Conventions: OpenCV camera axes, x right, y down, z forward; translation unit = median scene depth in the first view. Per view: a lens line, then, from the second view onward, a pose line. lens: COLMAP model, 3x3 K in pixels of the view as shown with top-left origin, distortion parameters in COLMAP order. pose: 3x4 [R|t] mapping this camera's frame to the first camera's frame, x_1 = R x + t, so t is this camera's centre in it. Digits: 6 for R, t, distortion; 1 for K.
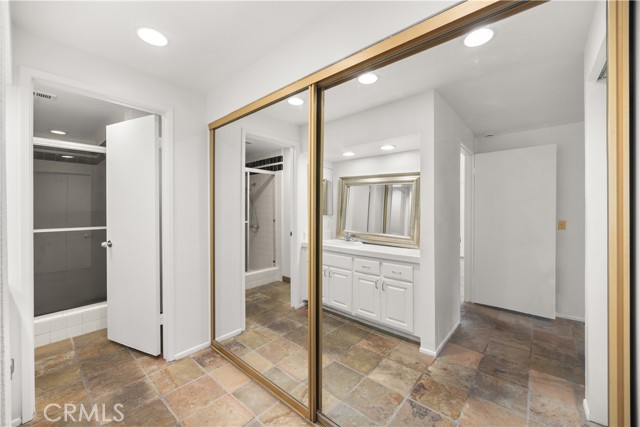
lens RADIAL K [[246.0, 0, 316.8], [0, 246.0, 213.3], [0, 0, 1]] dist [0.002015, 0.000471]
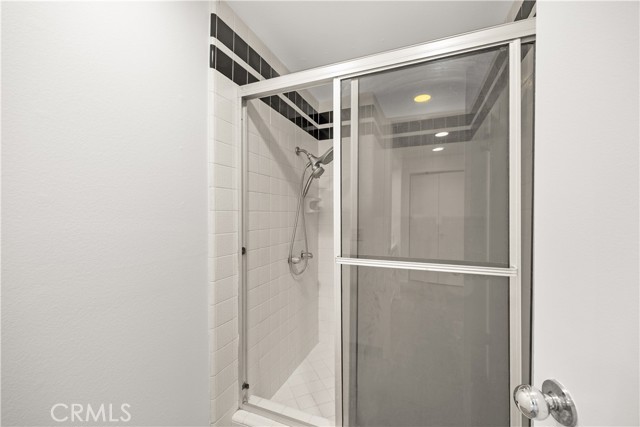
lens RADIAL K [[246.0, 0, 317.8], [0, 246.0, 212.9], [0, 0, 1]] dist [0.002015, 0.000471]
pose [[0.303746, -0.000520, -0.952753, -0.741369], [-0.002862, 0.999995, -0.001458, -0.024284], [0.952749, 0.003170, 0.303743, 0.791235]]
